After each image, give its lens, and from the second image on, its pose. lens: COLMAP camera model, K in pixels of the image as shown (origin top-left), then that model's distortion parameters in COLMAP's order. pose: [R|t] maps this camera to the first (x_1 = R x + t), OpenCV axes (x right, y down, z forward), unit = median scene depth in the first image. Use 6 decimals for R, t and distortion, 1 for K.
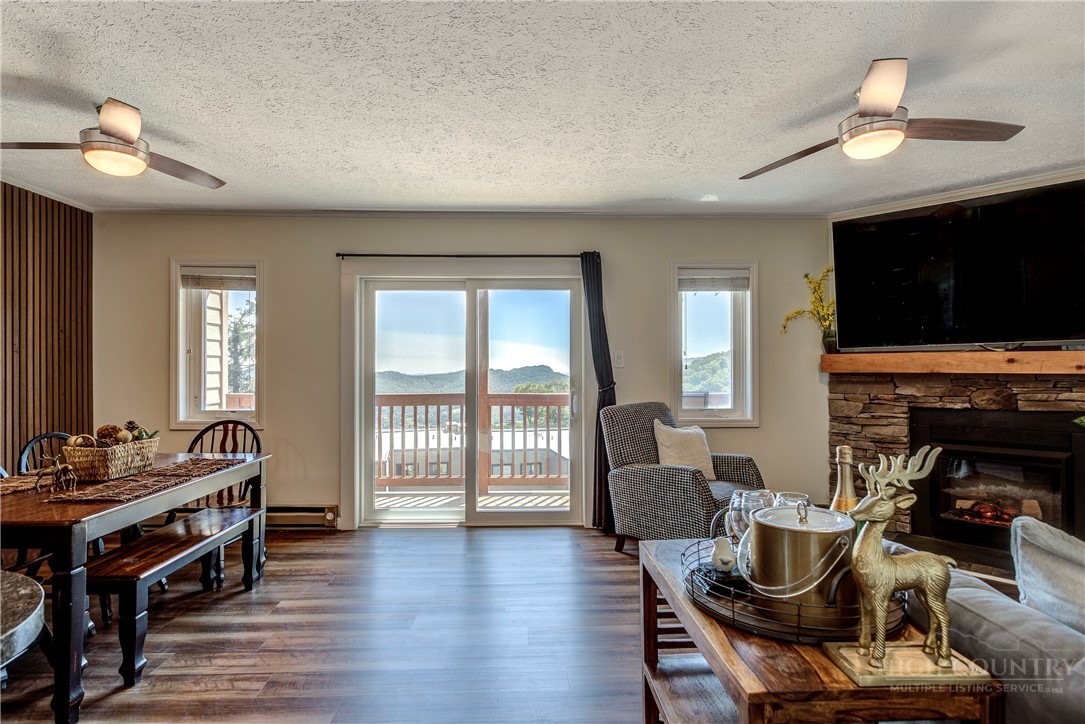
lens RADIAL K [[552.8, 0, 542.5], [0, 552.8, 362.0], [0, 0, 1]] dist [-0.005505, 0.006637]
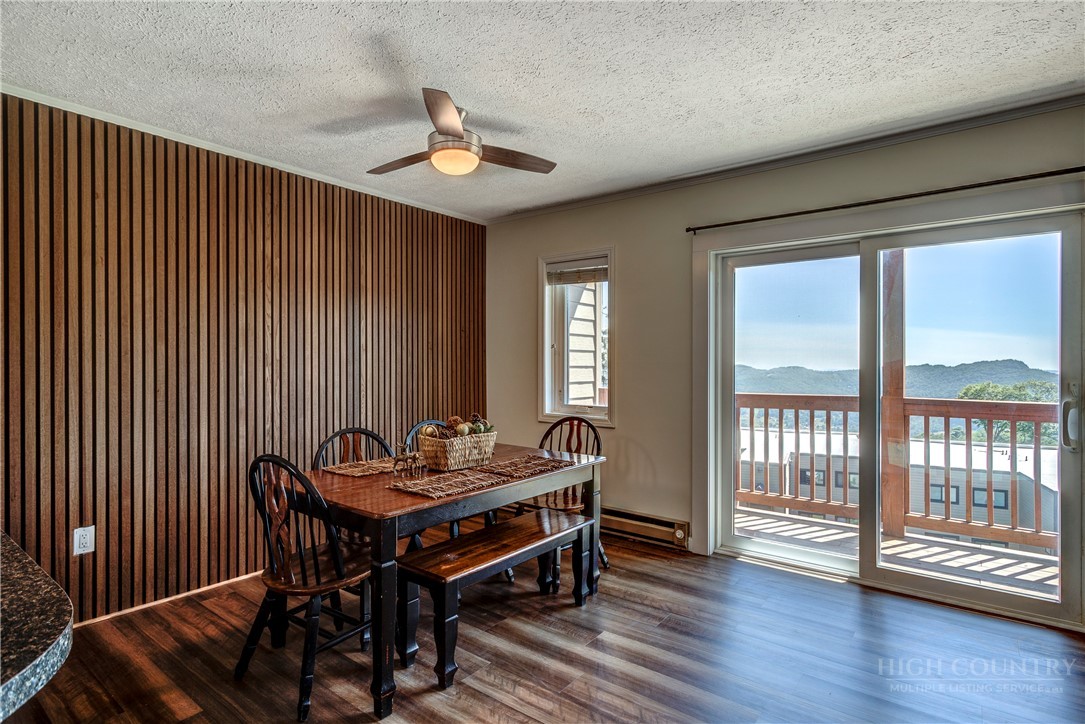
lens RADIAL K [[552.8, 0, 542.5], [0, 552.8, 362.0], [0, 0, 1]] dist [-0.005505, 0.006637]
pose [[0.763928, 0.000404, -0.645302, 0.009985], [0.005598, 0.999958, 0.007254, 0.003035], [0.645278, -0.009154, 0.763893, 0.235484]]
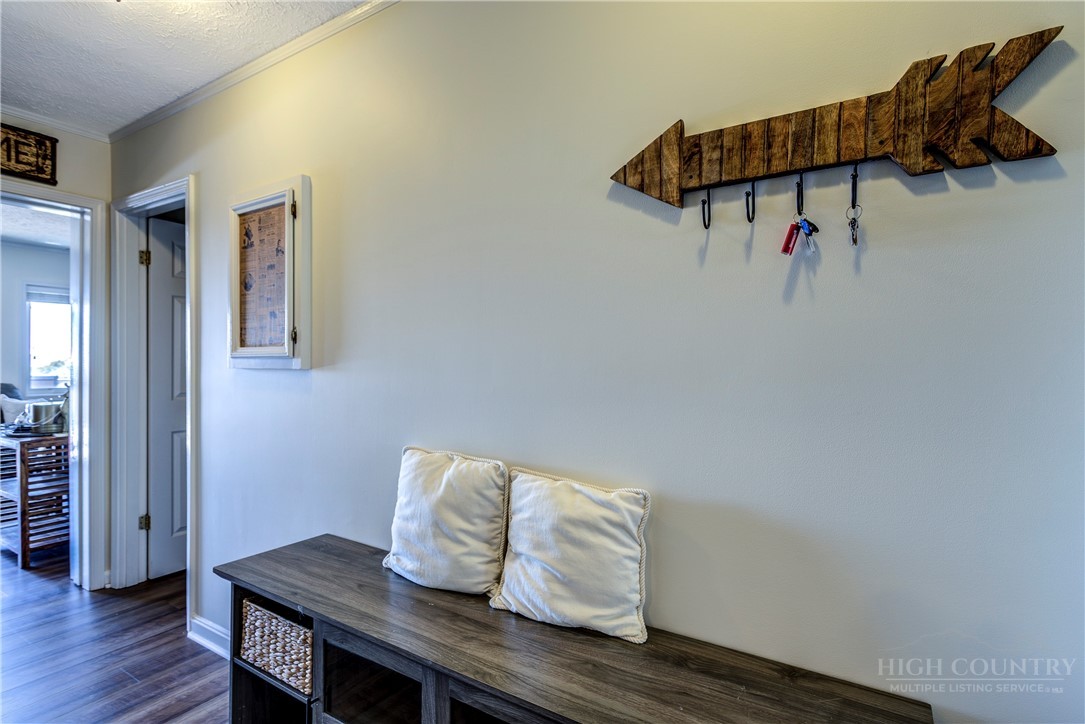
lens RADIAL K [[545.7, 0, 542.5], [0, 545.7, 362.0], [0, 0, 1]] dist [-0.014178, -0.000257]
pose [[0.567837, 0.000165, 0.823141, -0.144662], [-0.007109, 0.999964, 0.004704, 0.005706], [-0.823110, -0.008523, 0.567818, -0.934164]]
